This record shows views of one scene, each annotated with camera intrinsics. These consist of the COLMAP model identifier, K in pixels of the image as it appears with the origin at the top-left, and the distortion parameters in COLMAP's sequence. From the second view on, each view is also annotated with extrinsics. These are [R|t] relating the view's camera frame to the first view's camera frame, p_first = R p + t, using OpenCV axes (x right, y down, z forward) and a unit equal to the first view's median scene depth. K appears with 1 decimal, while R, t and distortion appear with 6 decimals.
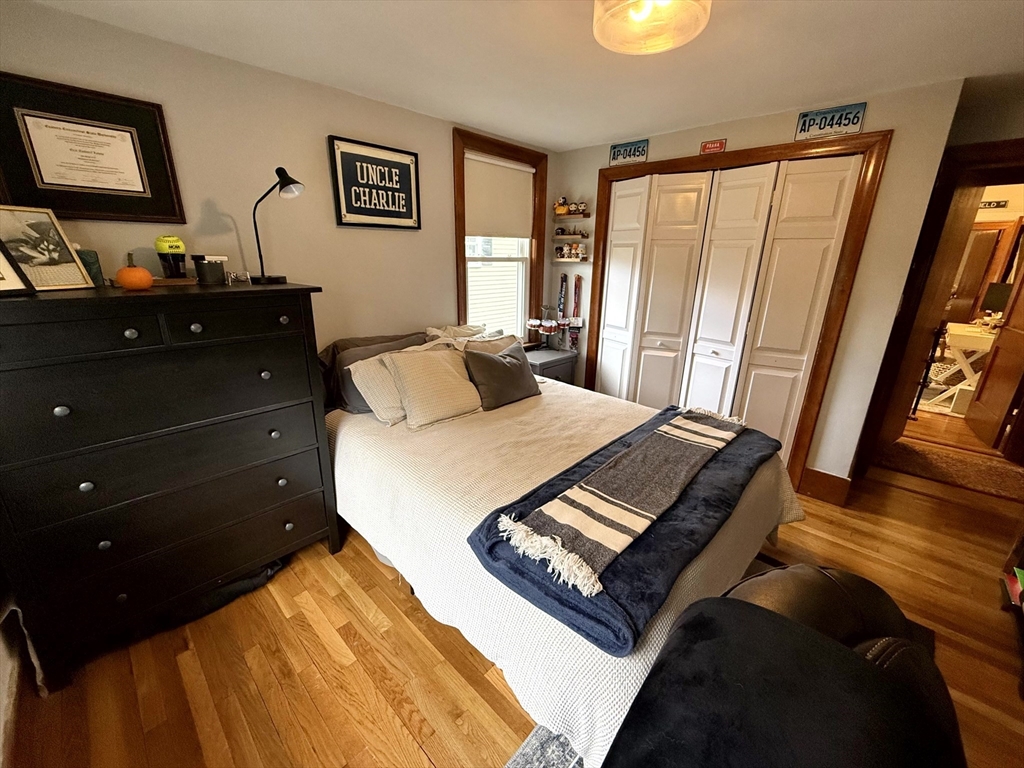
lens RADIAL K [[409.1, 0, 510.1], [0, 409.1, 385.0], [0, 0, 1]] dist [0.000579, 0.000017]
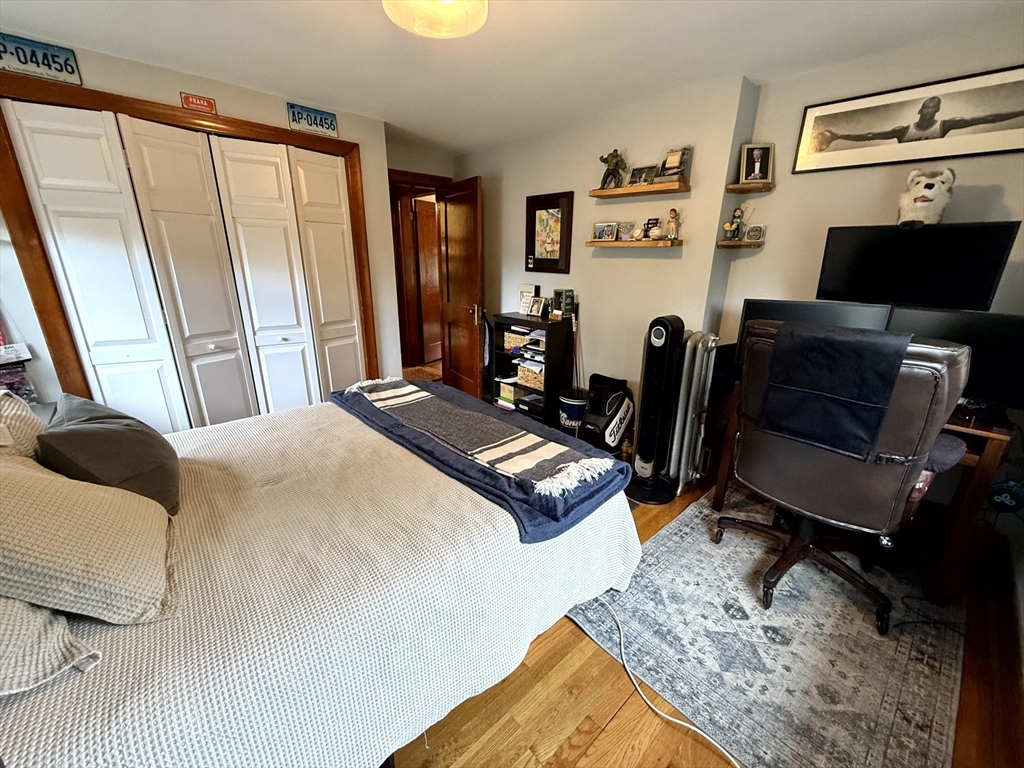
lens RADIAL K [[409.1, 0, 511.7], [0, 409.1, 386.3], [0, 0, 1]] dist [0.000579, 0.000017]
pose [[0.065238, -0.314101, 0.947145, -0.488565], [0.293397, 0.913250, 0.282652, -0.112519], [-0.953762, 0.259450, 0.151735, 0.458453]]
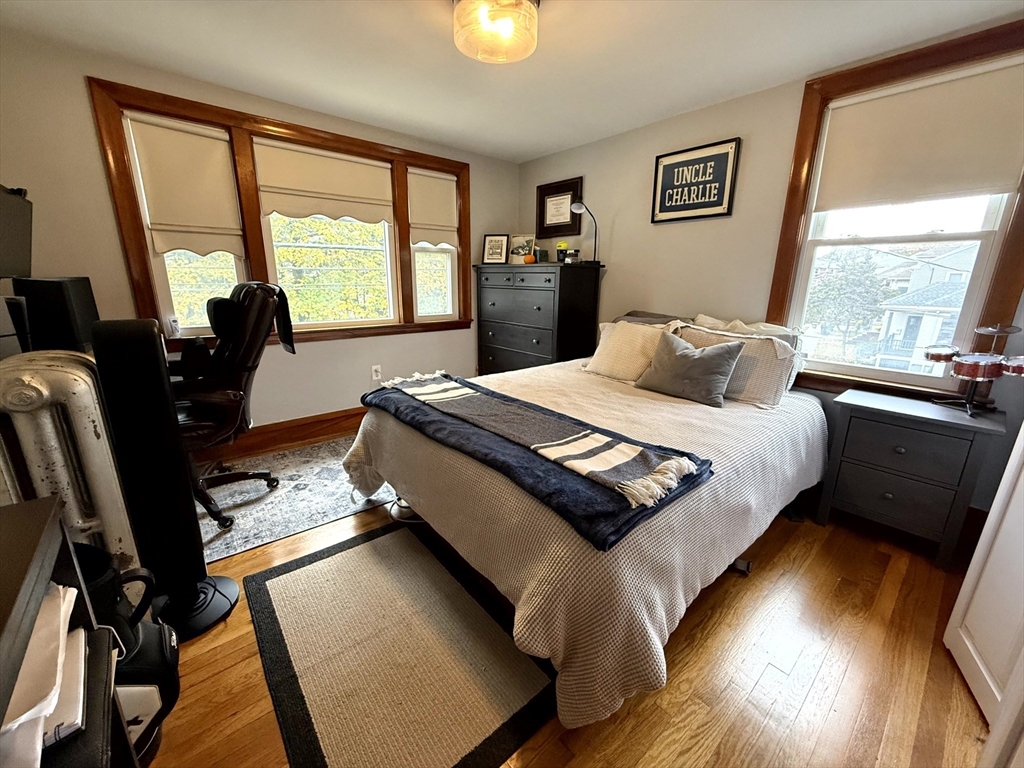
lens RADIAL K [[409.1, 0, 513.5], [0, 409.1, 387.1], [0, 0, 1]] dist [0.000579, 0.000017]
pose [[-0.091962, 0.243638, -0.965496, 0.966179], [-0.315700, 0.912451, 0.260322, -0.108302], [0.944392, 0.328747, -0.006995, 0.727788]]
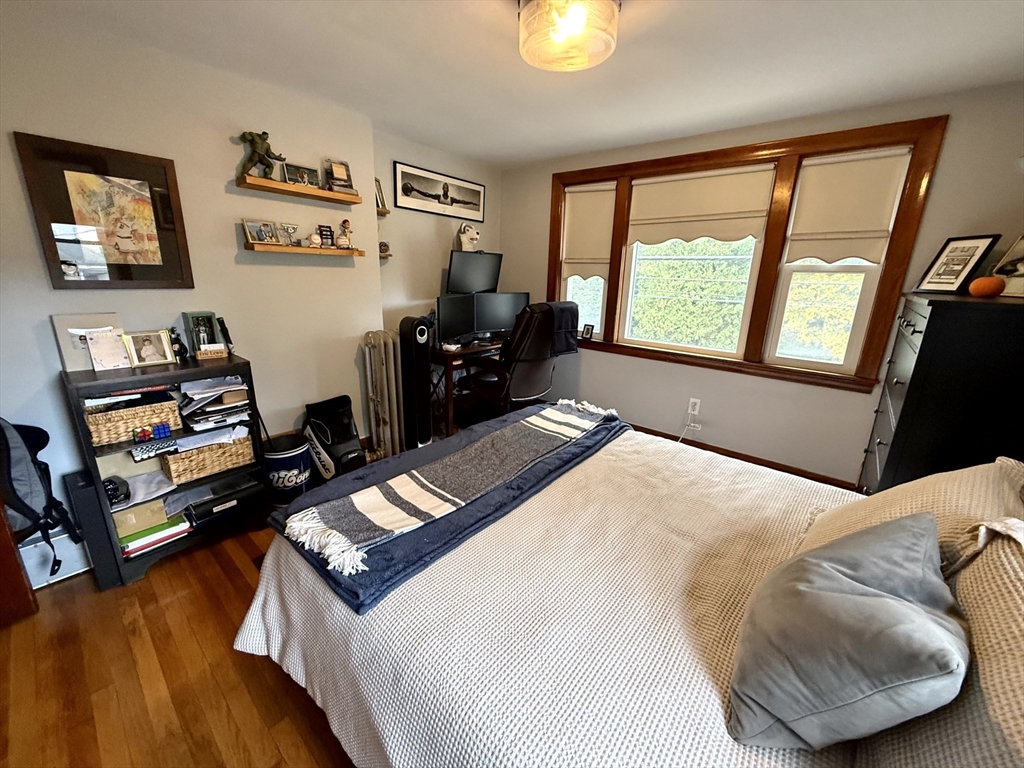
lens RADIAL K [[409.1, 0, 509.5], [0, 409.1, 387.2], [0, 0, 1]] dist [0.000579, 0.000017]
pose [[-0.997619, -0.022499, -0.065190, 0.283855], [-0.054843, 0.831935, 0.552156, -0.358967], [0.041811, 0.554416, -0.831189, 1.258374]]
